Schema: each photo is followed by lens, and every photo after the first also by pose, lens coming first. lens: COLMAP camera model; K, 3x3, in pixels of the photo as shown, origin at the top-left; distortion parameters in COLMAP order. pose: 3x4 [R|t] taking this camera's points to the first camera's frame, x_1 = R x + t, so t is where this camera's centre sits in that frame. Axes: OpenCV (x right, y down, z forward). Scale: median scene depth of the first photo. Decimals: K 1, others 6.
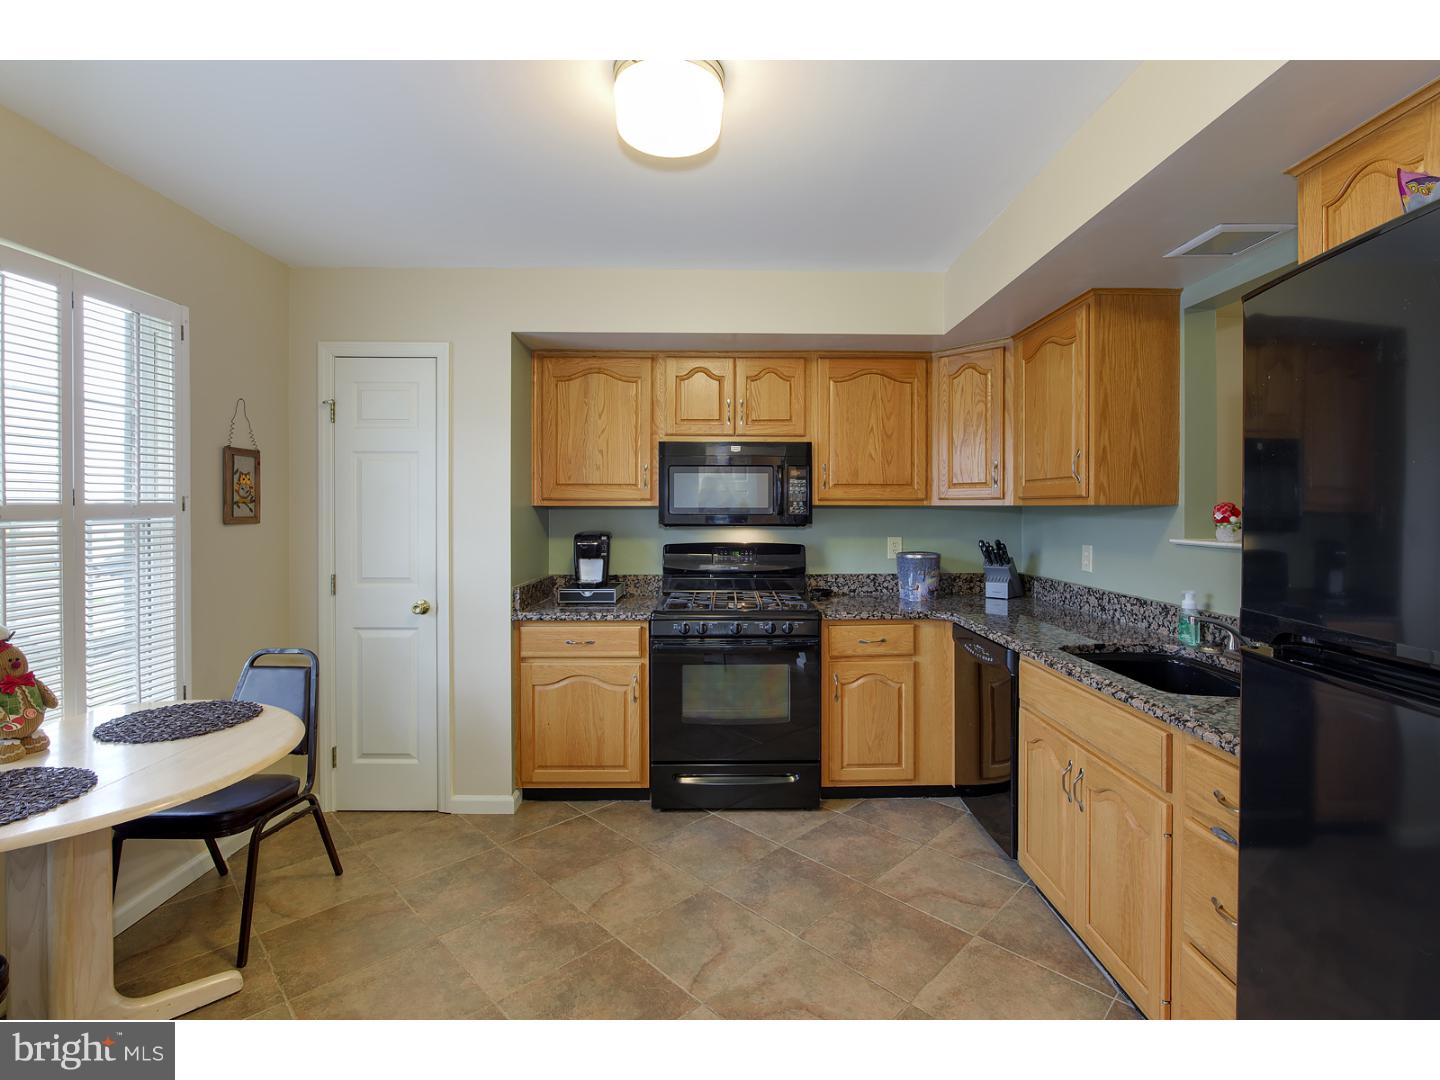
lens RADIAL K [[637.7, 0, 764.1], [0, 637.7, 511.6], [0, 0, 1]] dist [-0.013230, 0.000157]
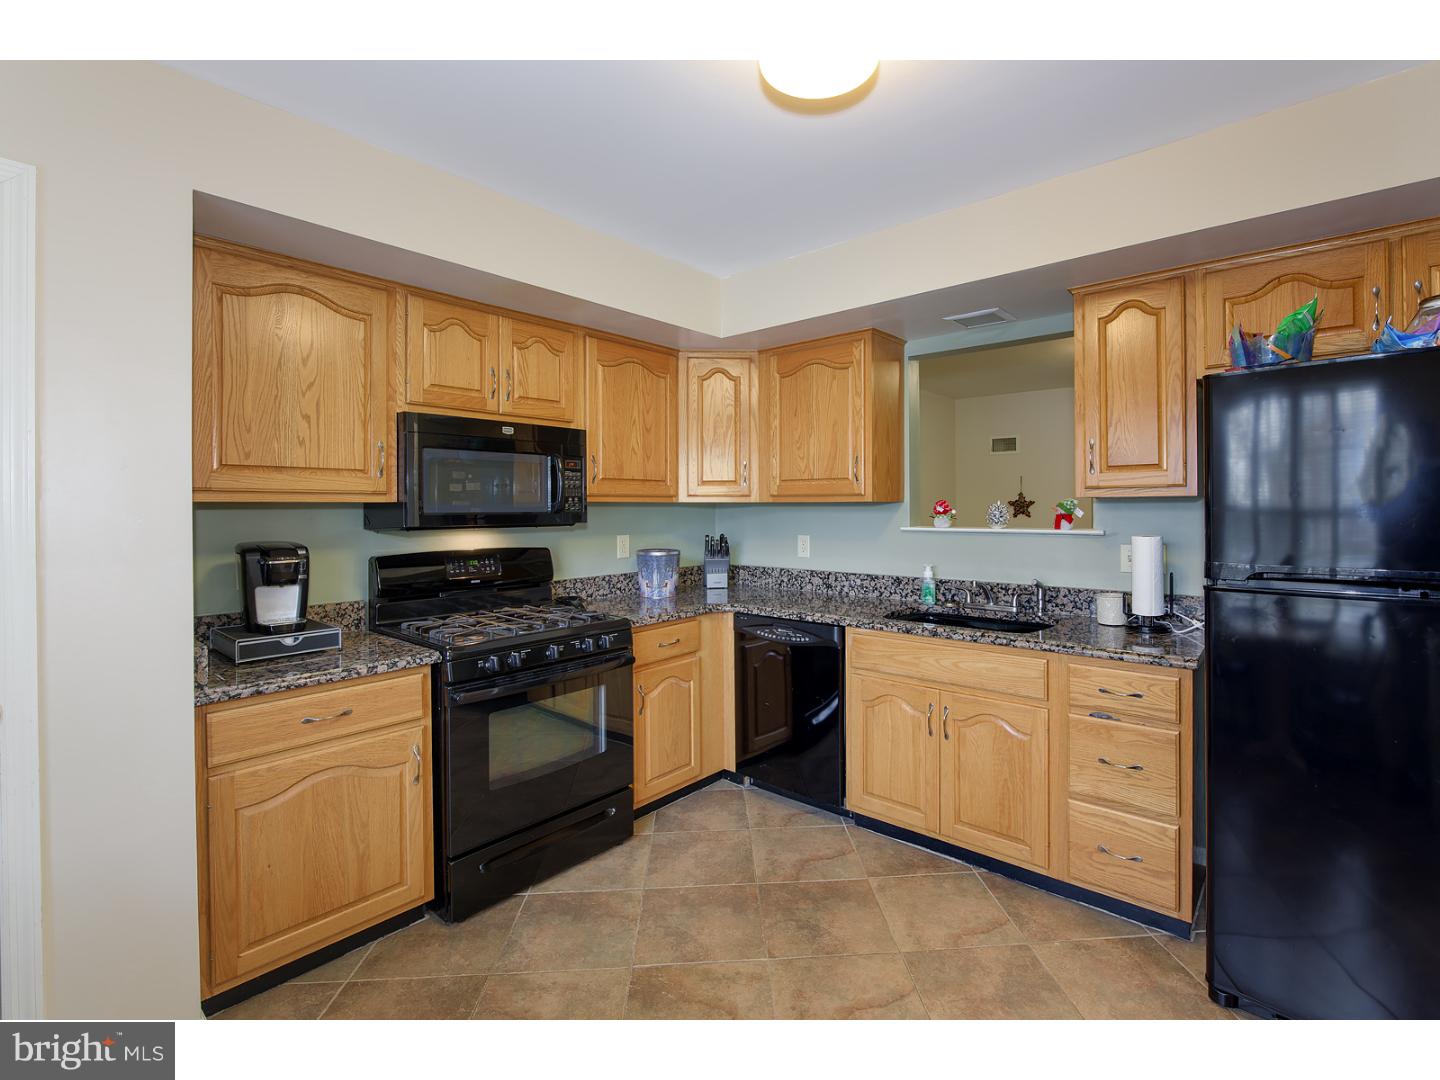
lens RADIAL K [[637.7, 0, 735.4], [0, 637.7, 507.6], [0, 0, 1]] dist [-0.013230, 0.000157]
pose [[0.688500, -0.004116, 0.725225, -0.463340], [0.006668, 0.999978, -0.000655, 0.000299], [-0.725206, 0.005287, 0.688512, 0.268583]]
